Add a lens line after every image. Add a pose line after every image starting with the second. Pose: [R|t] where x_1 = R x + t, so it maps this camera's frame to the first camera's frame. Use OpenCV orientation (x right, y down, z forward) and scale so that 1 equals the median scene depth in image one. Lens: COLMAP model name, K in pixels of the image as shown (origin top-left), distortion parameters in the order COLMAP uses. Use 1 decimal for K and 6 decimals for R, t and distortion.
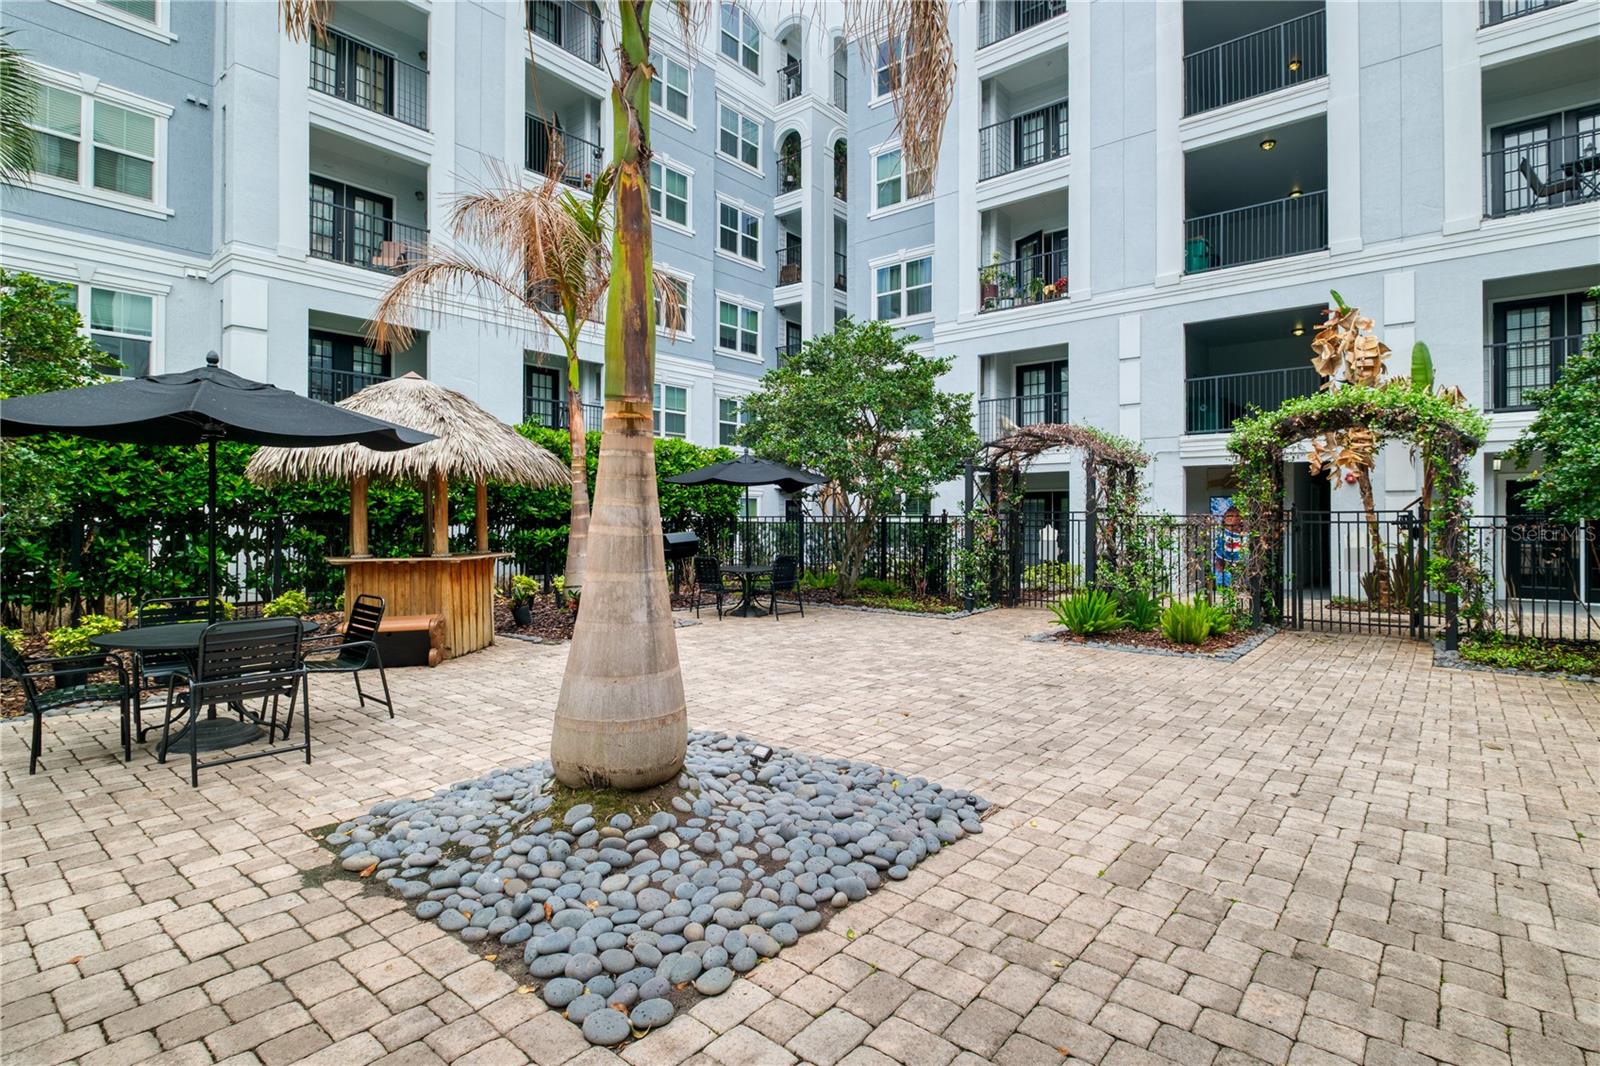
lens RADIAL K [[708.6, 0, 793.6], [0, 708.6, 515.1], [0, 0, 1]] dist [-0.000864, -0.000392]
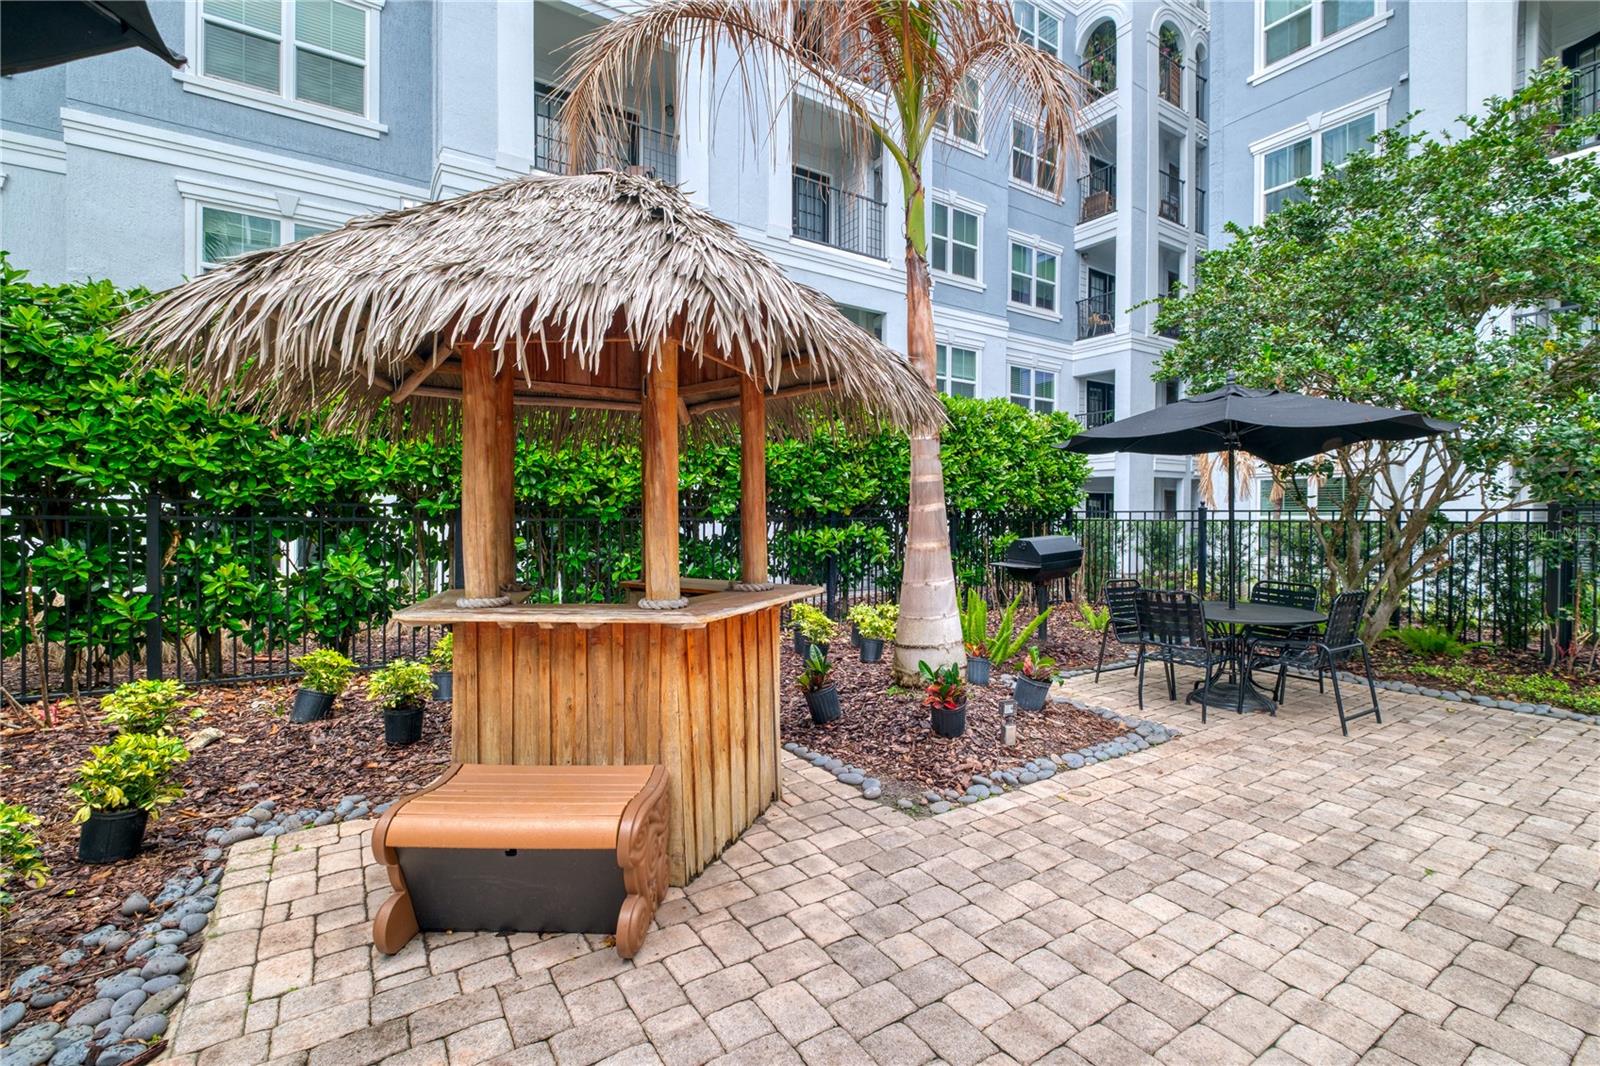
lens RADIAL K [[708.6, 0, 793.6], [0, 708.6, 515.1], [0, 0, 1]] dist [-0.000864, -0.000392]
pose [[0.944930, 0.000498, -0.327273, -0.184808], [0.000468, 0.999996, 0.002873, 0.005341], [0.327273, -0.002868, 0.944926, 0.400379]]
